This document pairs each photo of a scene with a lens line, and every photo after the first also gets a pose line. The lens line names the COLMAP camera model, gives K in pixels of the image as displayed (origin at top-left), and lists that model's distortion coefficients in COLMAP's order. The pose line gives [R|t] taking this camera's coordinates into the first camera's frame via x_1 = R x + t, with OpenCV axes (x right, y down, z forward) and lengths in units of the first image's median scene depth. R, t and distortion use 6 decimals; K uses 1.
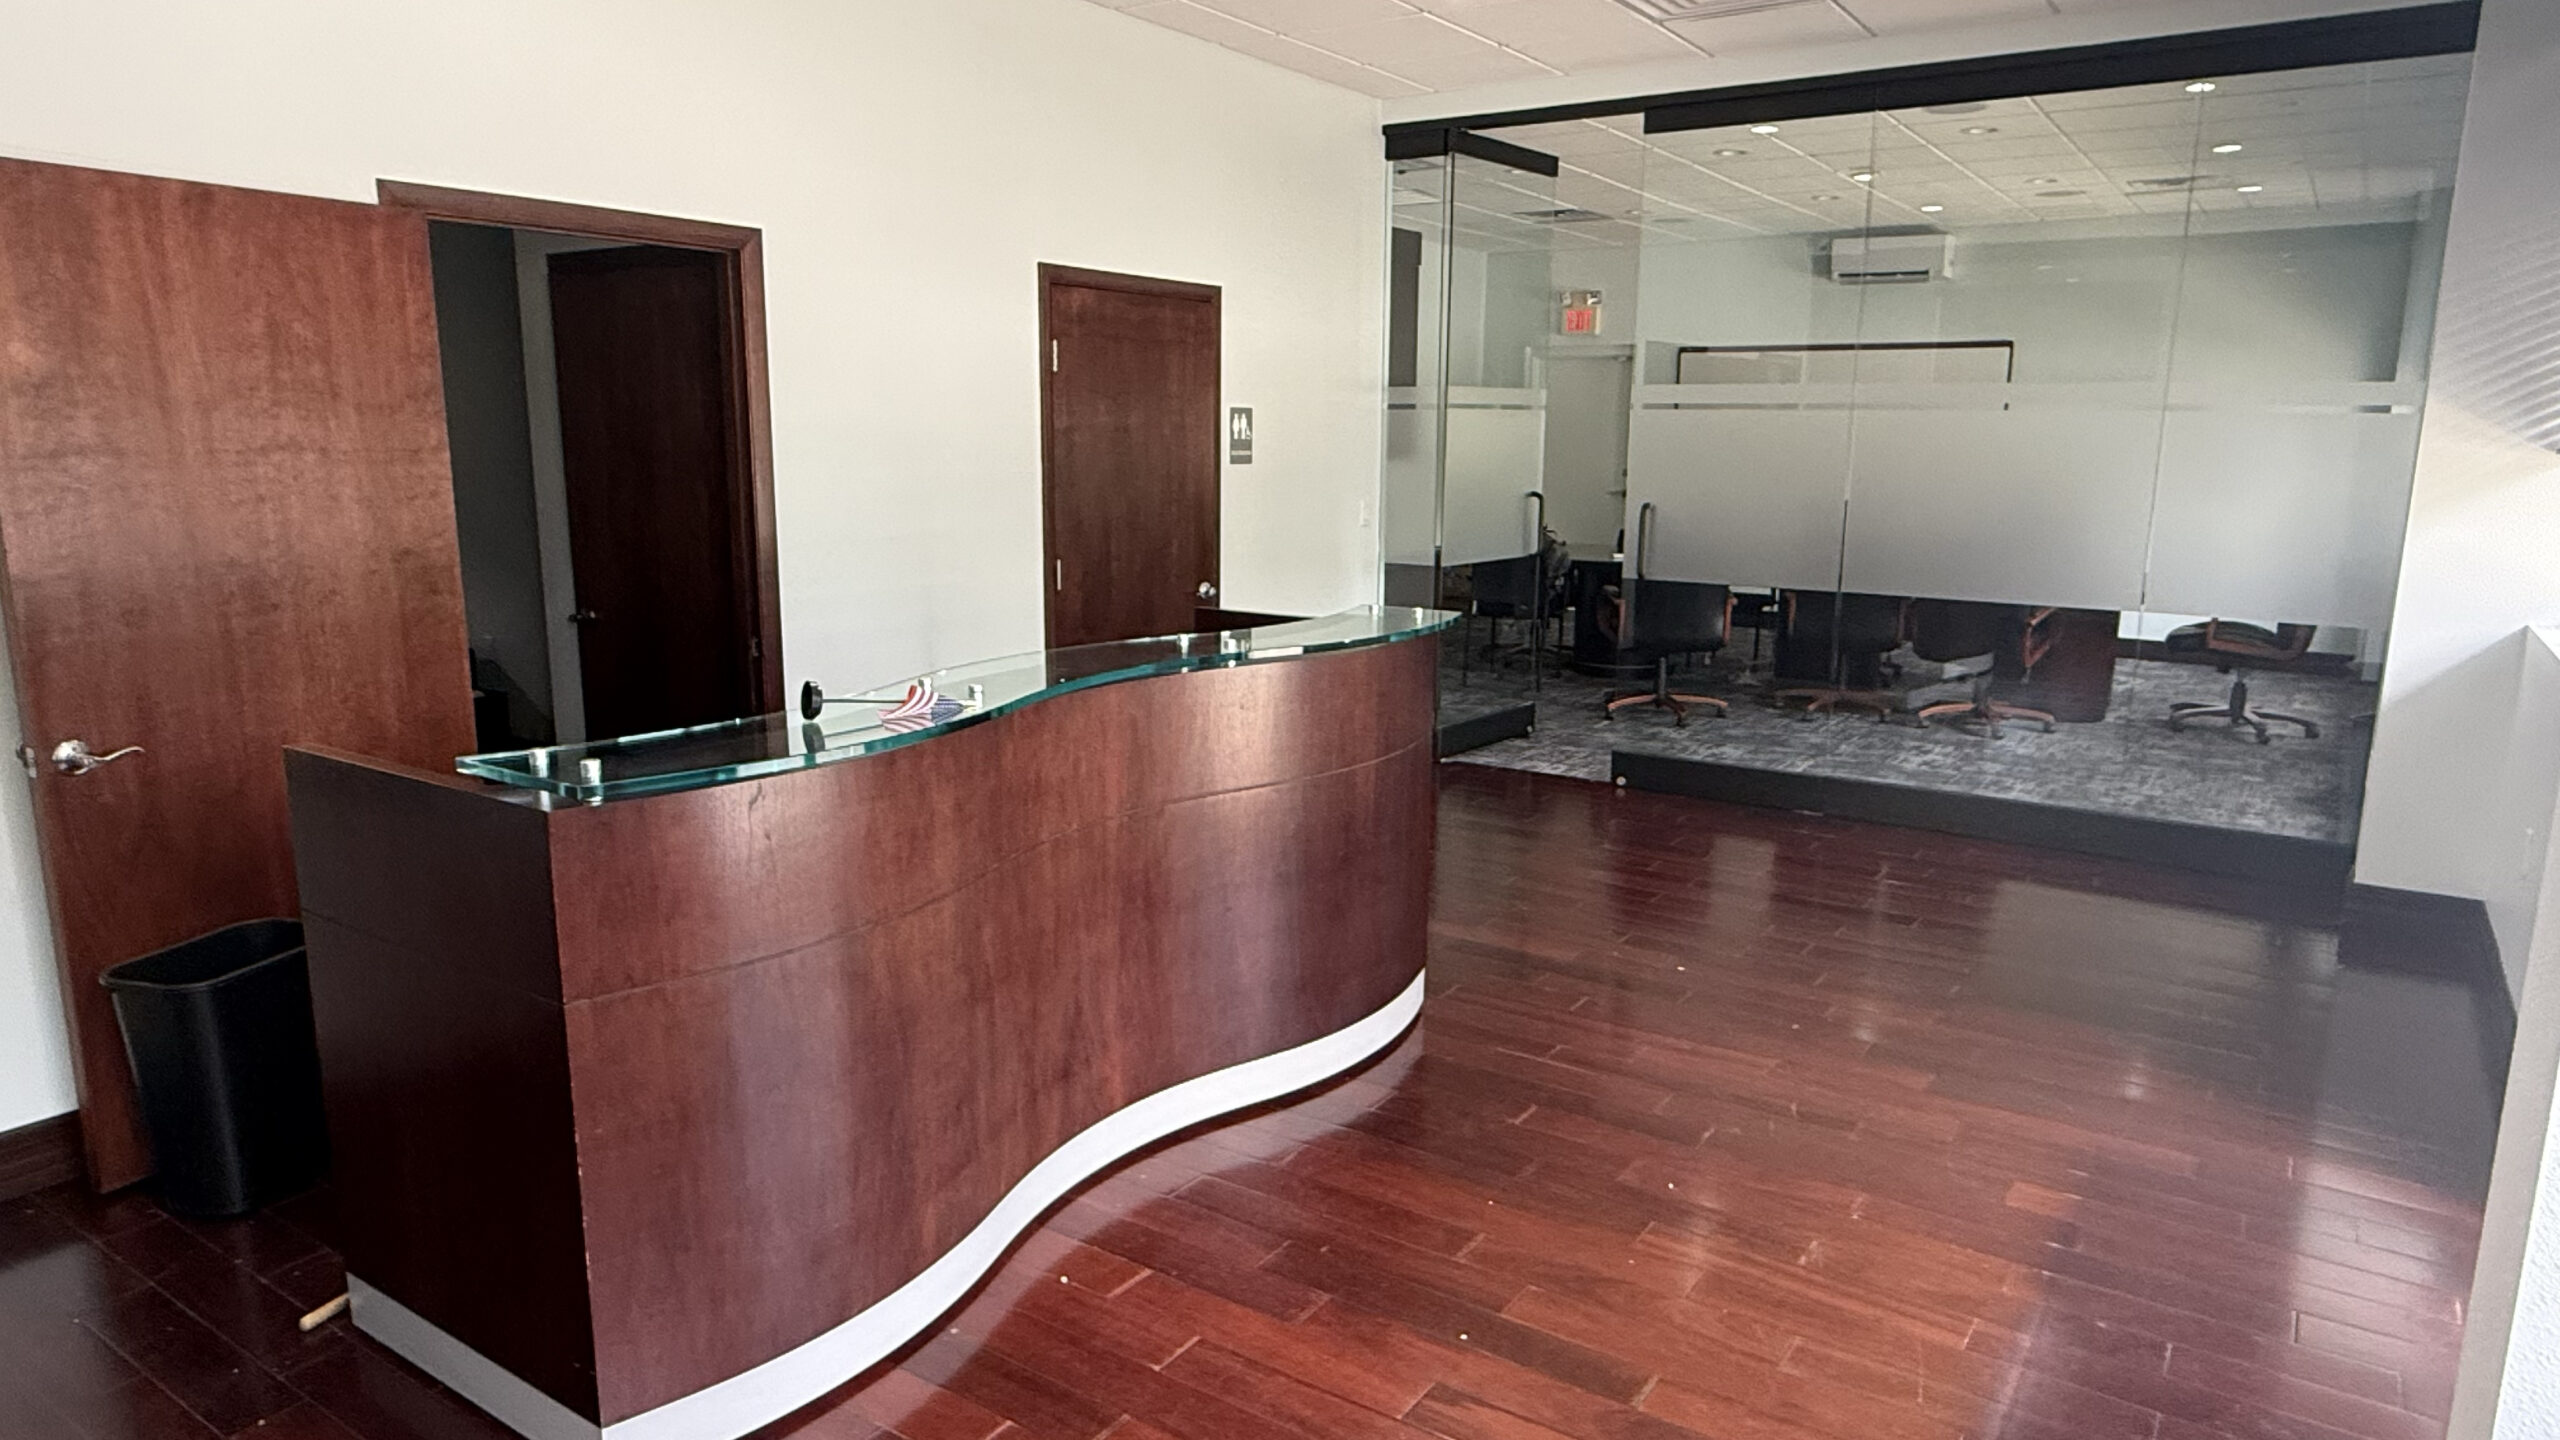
lens RADIAL K [[1551.9, 0, 1279.9], [0, 1551.9, 728.0], [0, 0, 1]] dist [0.001747, 0.000255]
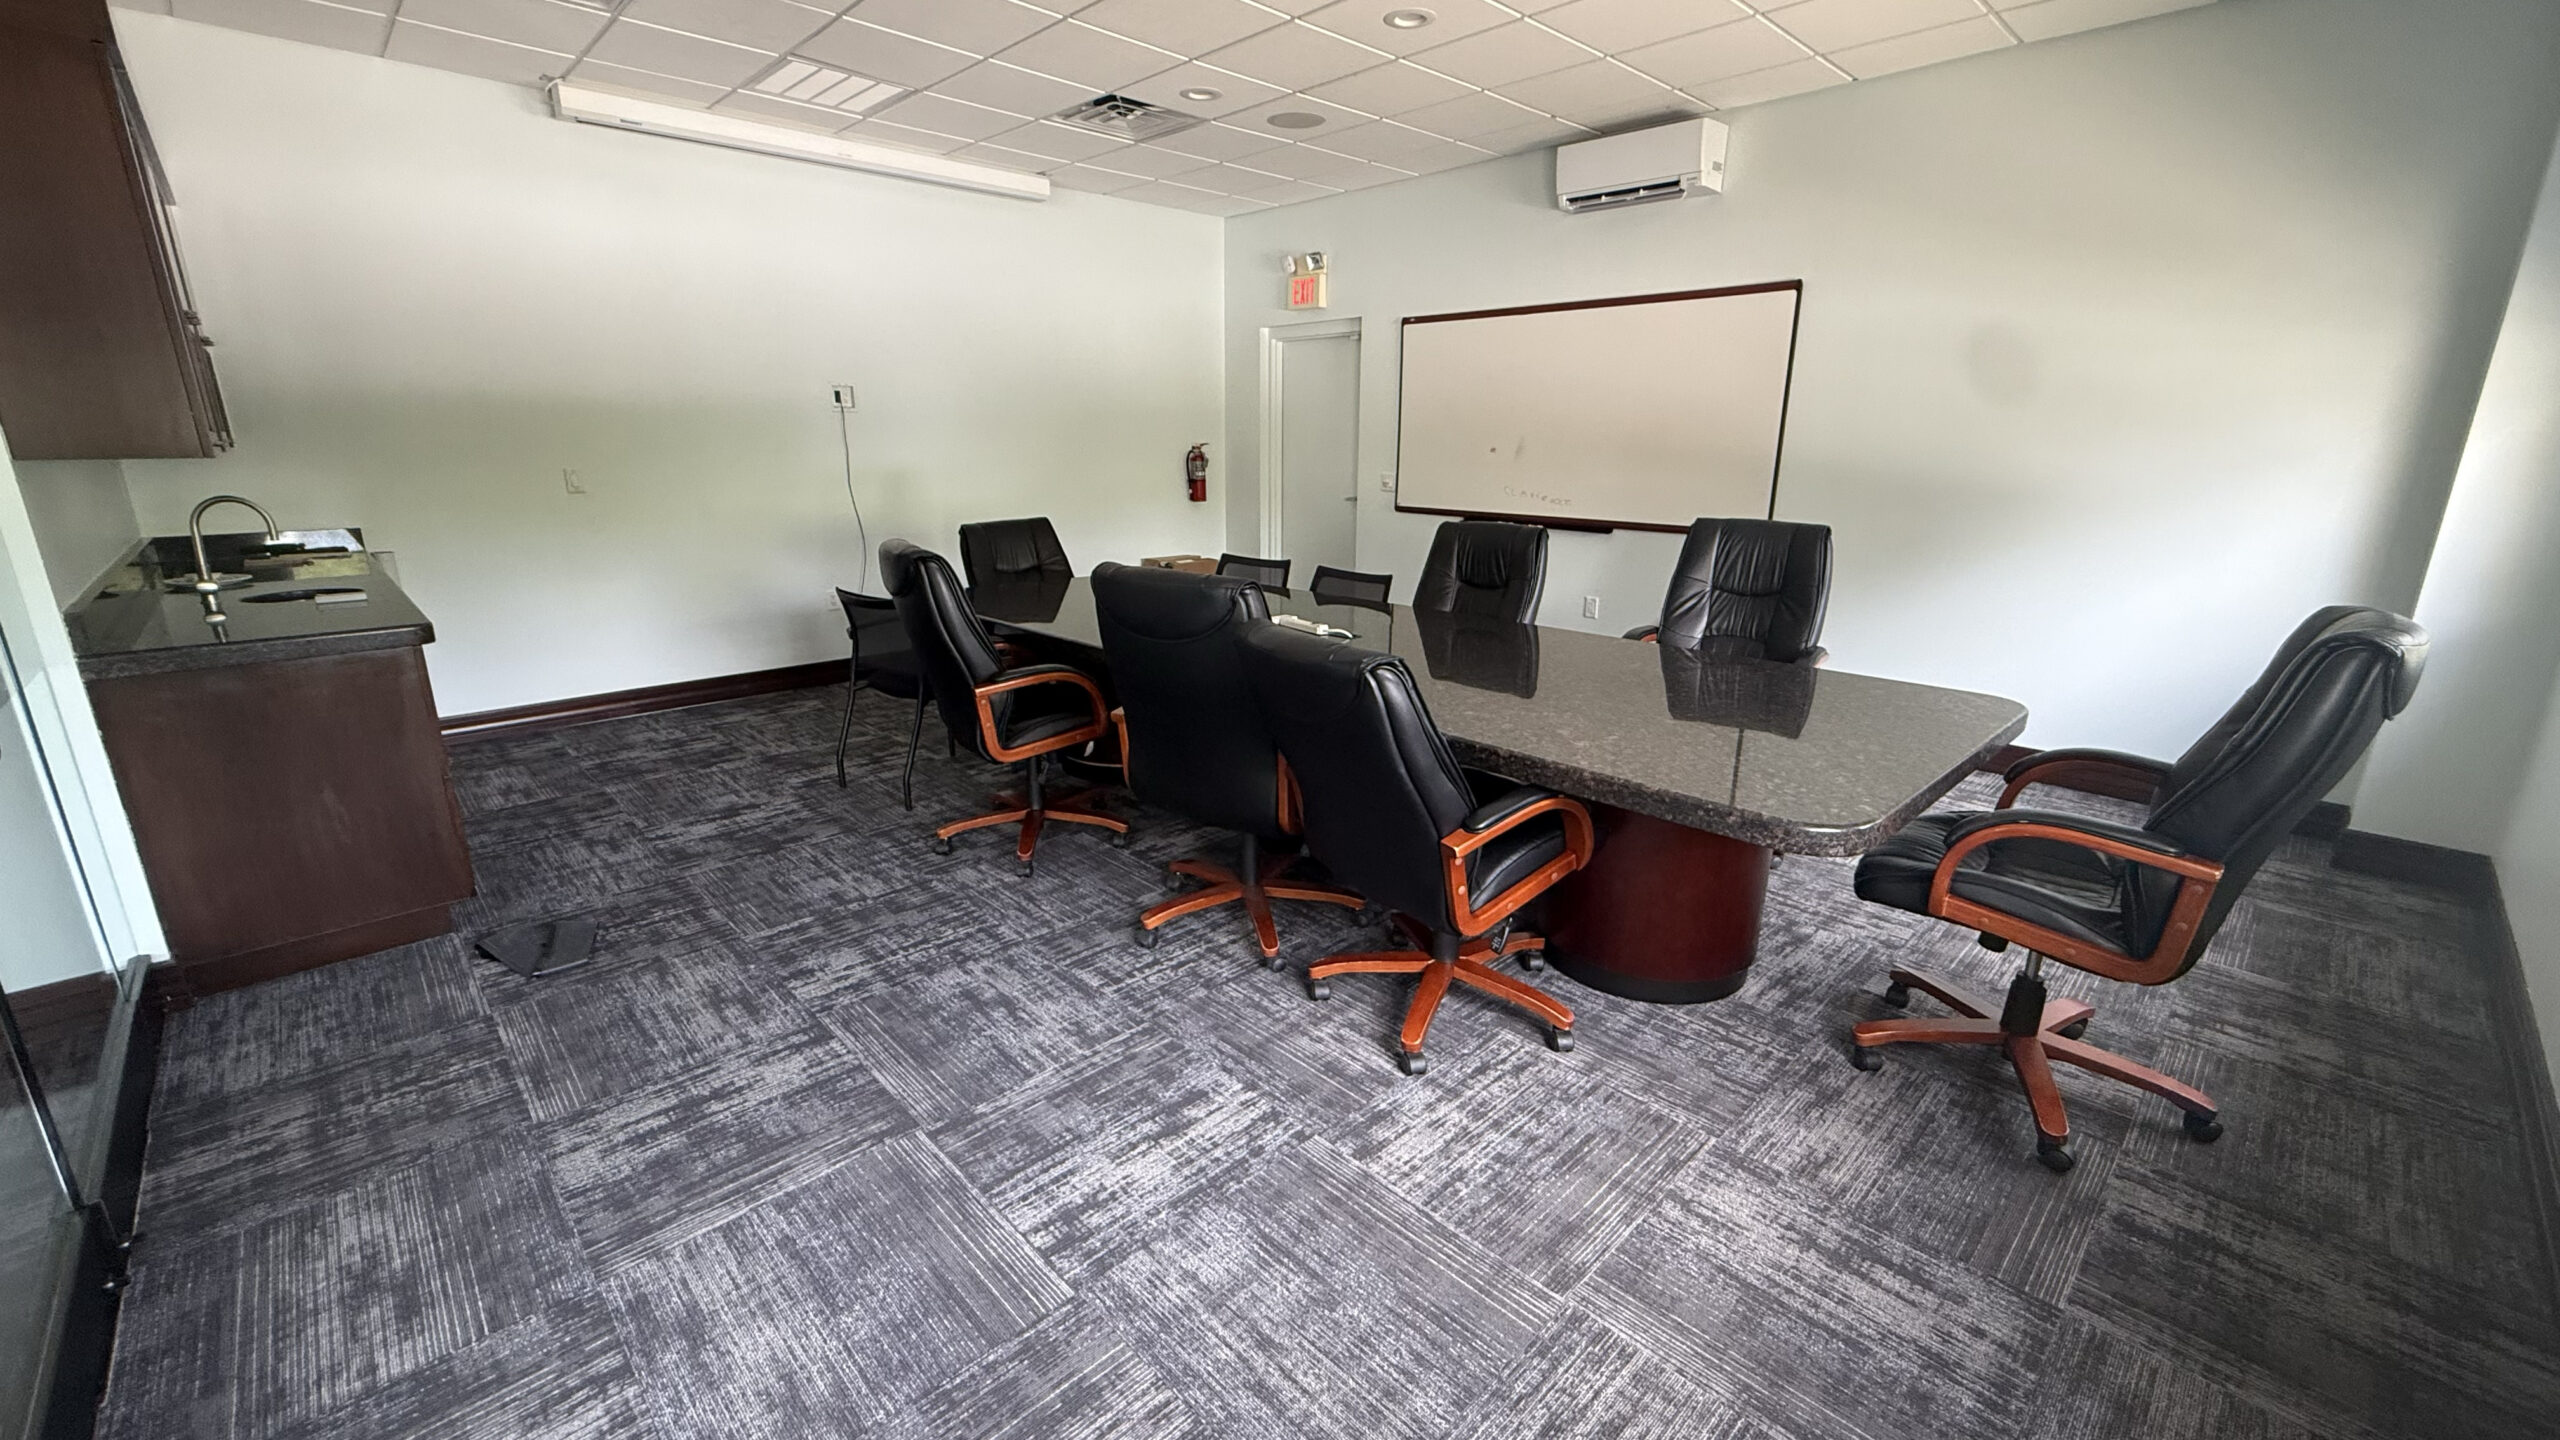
lens RADIAL K [[1029.6, 0, 1281.4], [0, 1029.6, 718.6], [0, 0, 1]] dist [-0.001001, -0.000034]
pose [[0.979321, 0.050042, -0.196028, 0.335435], [-0.035447, 0.996380, 0.077272, -0.084241], [0.199185, -0.068725, 0.977549, 0.490165]]
